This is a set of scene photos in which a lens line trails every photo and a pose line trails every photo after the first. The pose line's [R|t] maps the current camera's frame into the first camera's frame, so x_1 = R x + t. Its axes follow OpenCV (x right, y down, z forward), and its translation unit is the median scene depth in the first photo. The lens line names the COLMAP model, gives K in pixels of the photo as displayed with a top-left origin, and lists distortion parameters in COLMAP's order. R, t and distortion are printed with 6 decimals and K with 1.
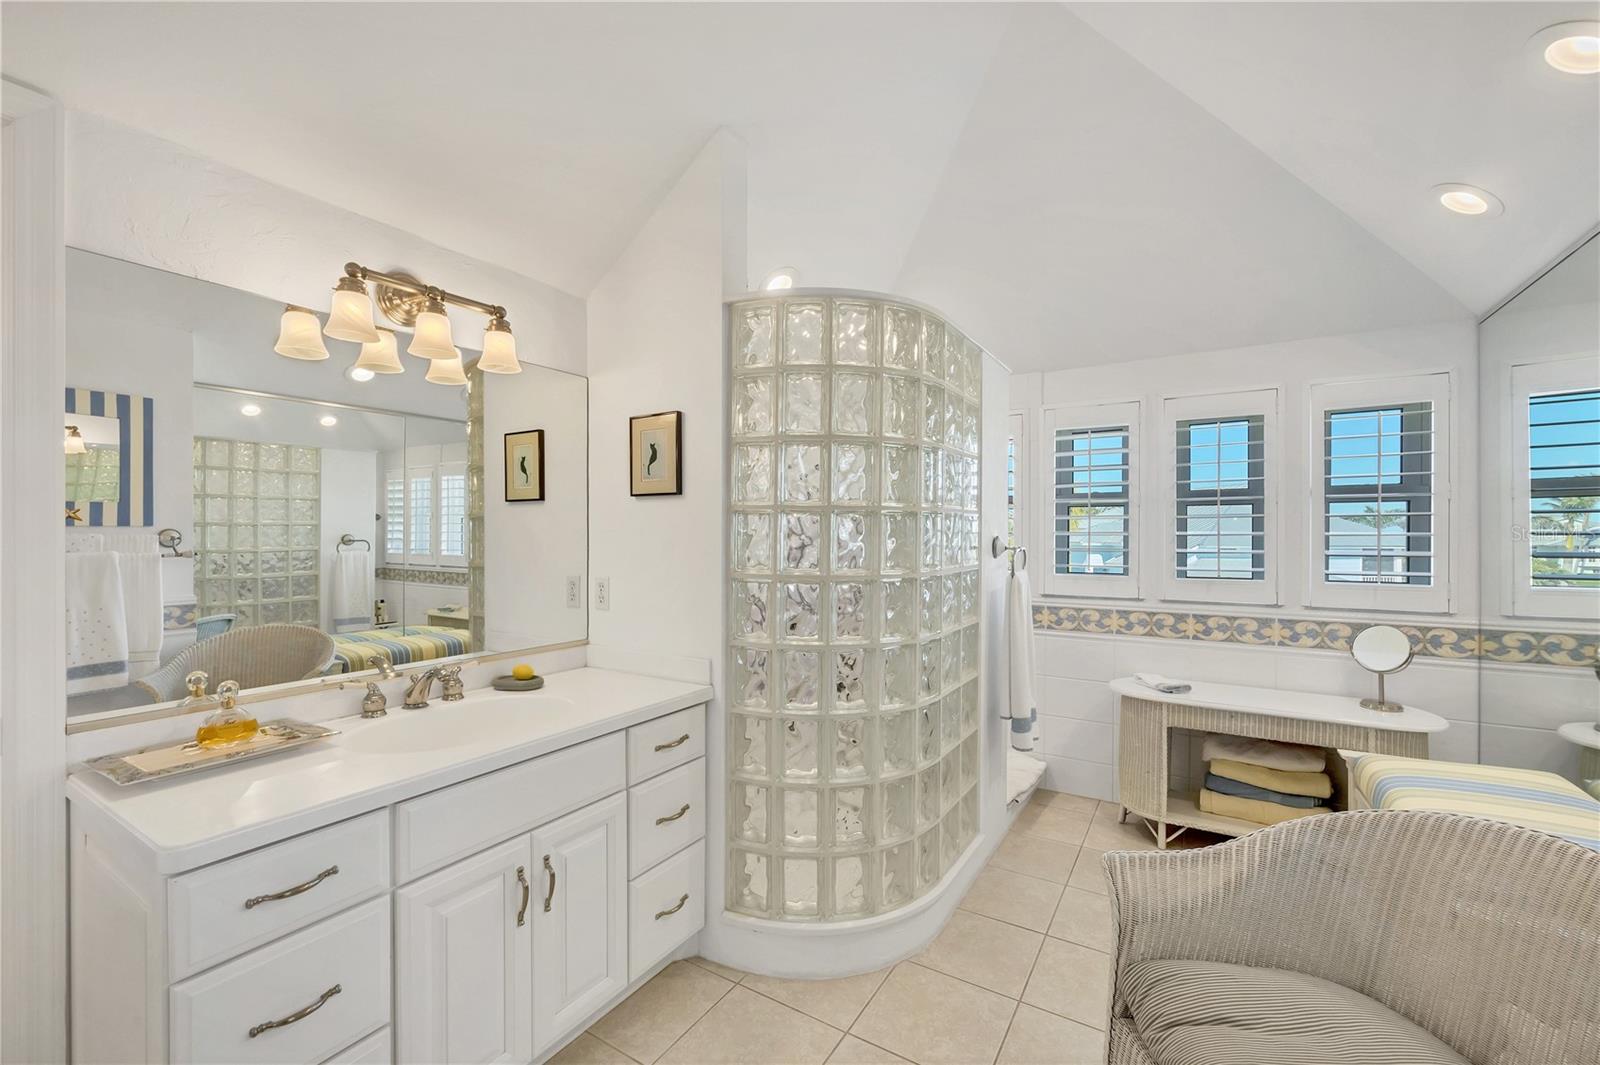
lens RADIAL K [[648.9, 0, 808.0], [0, 648.9, 532.1], [0, 0, 1]] dist [-0.005006, -0.000078]
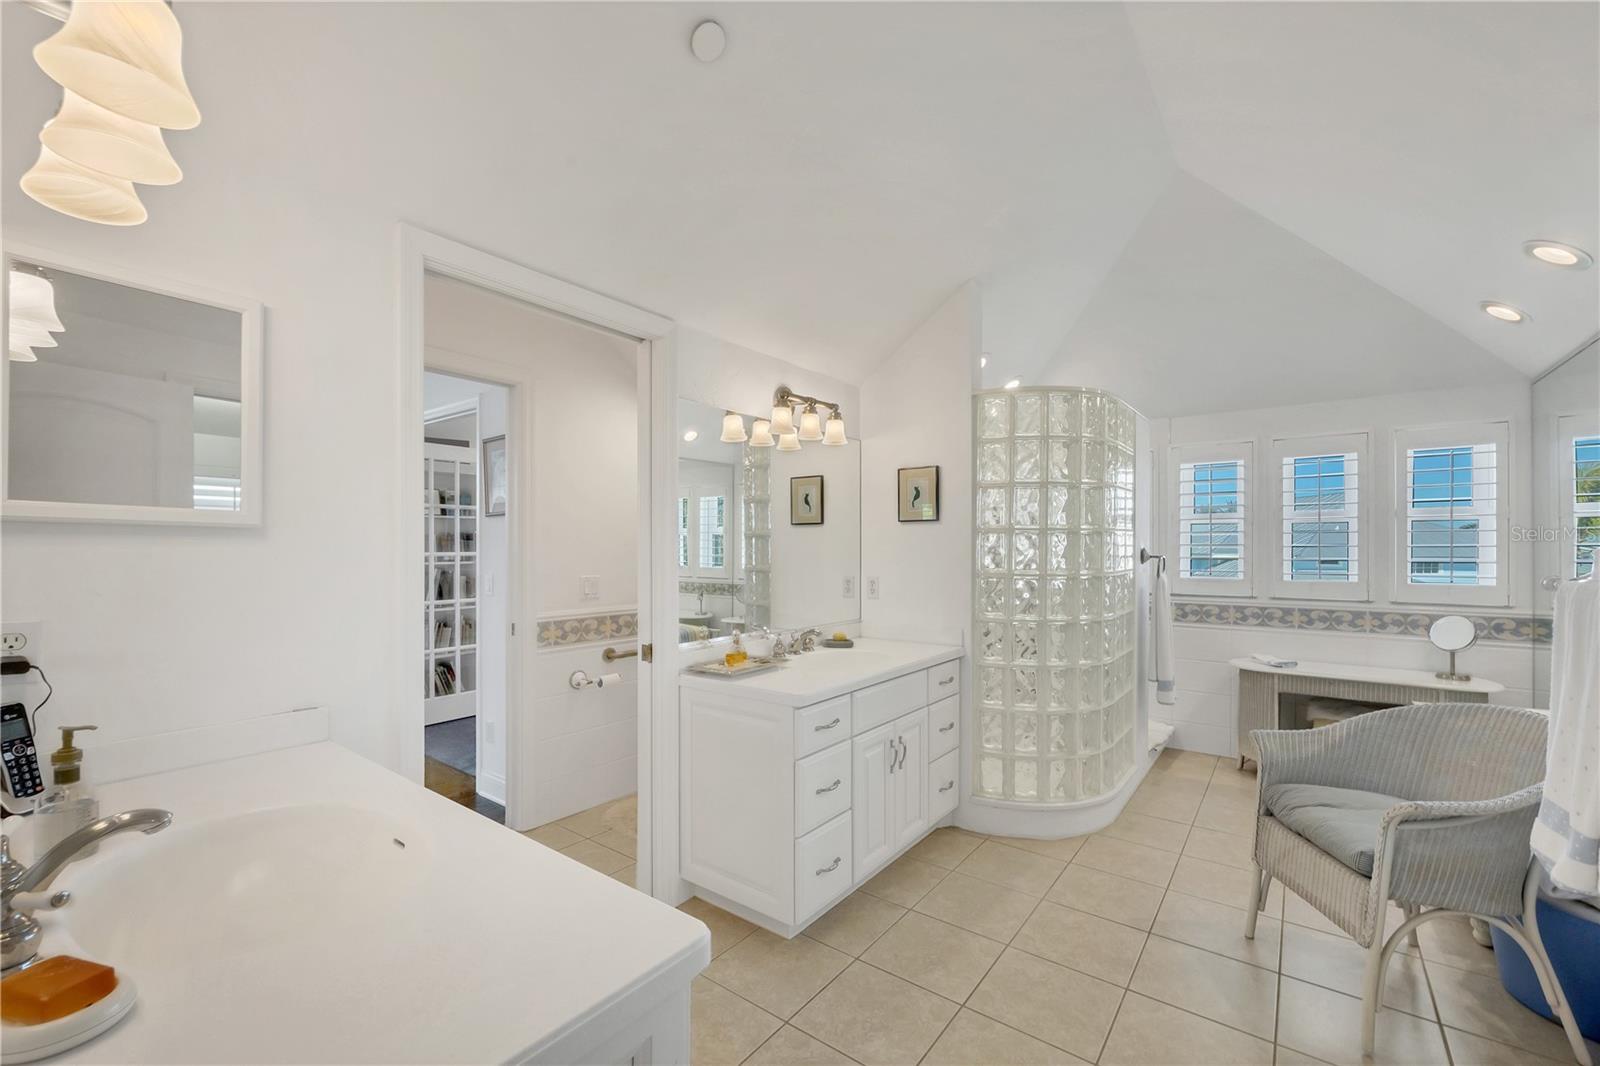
lens RADIAL K [[648.7, 0, 831.0], [0, 648.7, 543.0], [0, 0, 1]] dist [0.002181, -0.000180]
pose [[0.996589, -0.003951, -0.082436, -0.282261], [0.003790, 0.999991, -0.002110, -0.003469], [0.082443, 0.001790, 0.996594, -0.457982]]
